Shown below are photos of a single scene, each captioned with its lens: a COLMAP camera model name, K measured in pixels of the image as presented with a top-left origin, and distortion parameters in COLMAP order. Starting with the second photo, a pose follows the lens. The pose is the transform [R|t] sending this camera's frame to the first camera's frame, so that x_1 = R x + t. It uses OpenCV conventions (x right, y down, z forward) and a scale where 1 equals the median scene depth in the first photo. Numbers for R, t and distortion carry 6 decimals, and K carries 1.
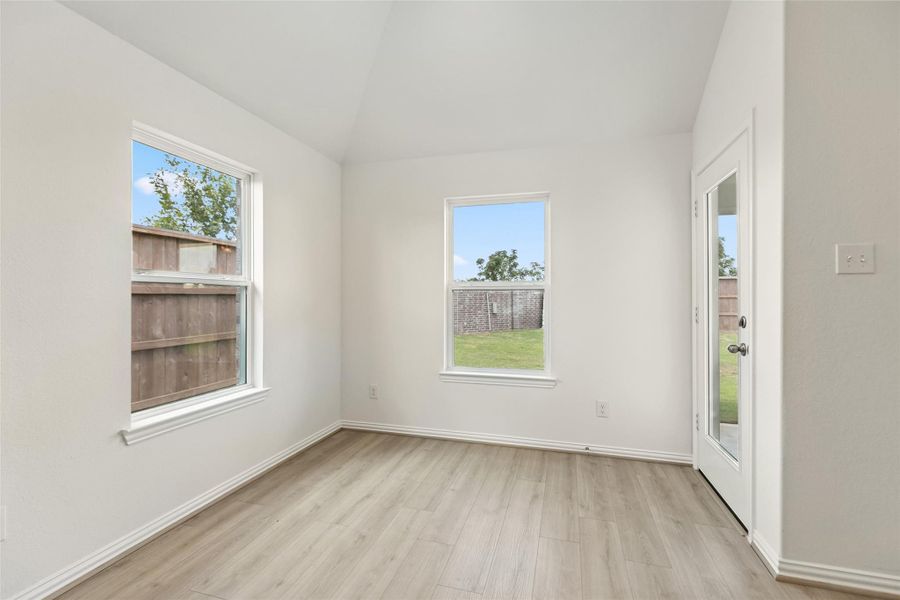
lens RADIAL K [[401.0, 0, 450.0], [0, 401.0, 300.0], [0, 0, 1]] dist [0.001970, 0.000220]
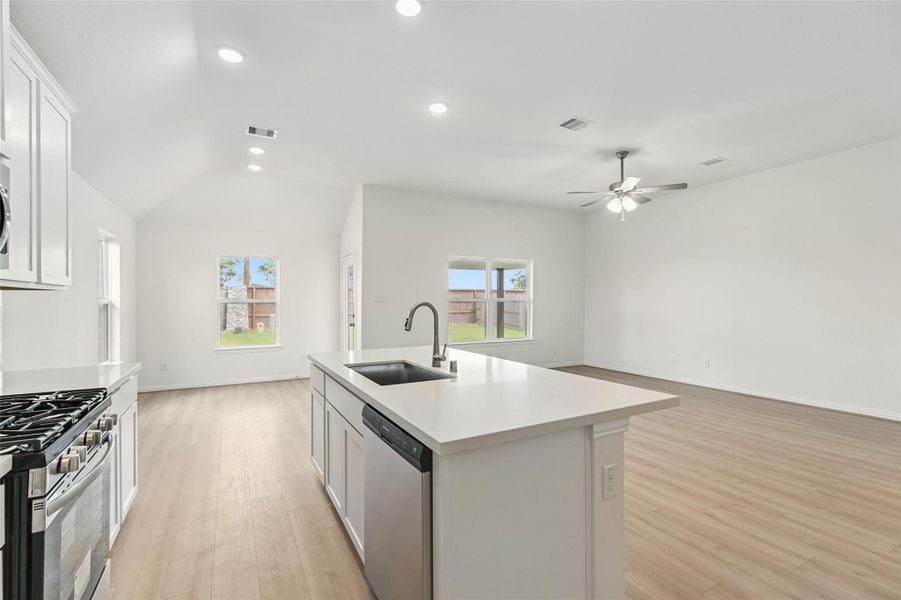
lens RADIAL K [[401.5, 0, 450.5], [0, 401.5, 300.0], [0, 0, 1]] dist [0.001970, 0.000220]
pose [[0.705764, -0.001325, 0.708446, -0.688657], [0.002053, 0.999998, -0.000175, -0.047194], [-0.708444, 0.001577, 0.705765, -1.263614]]
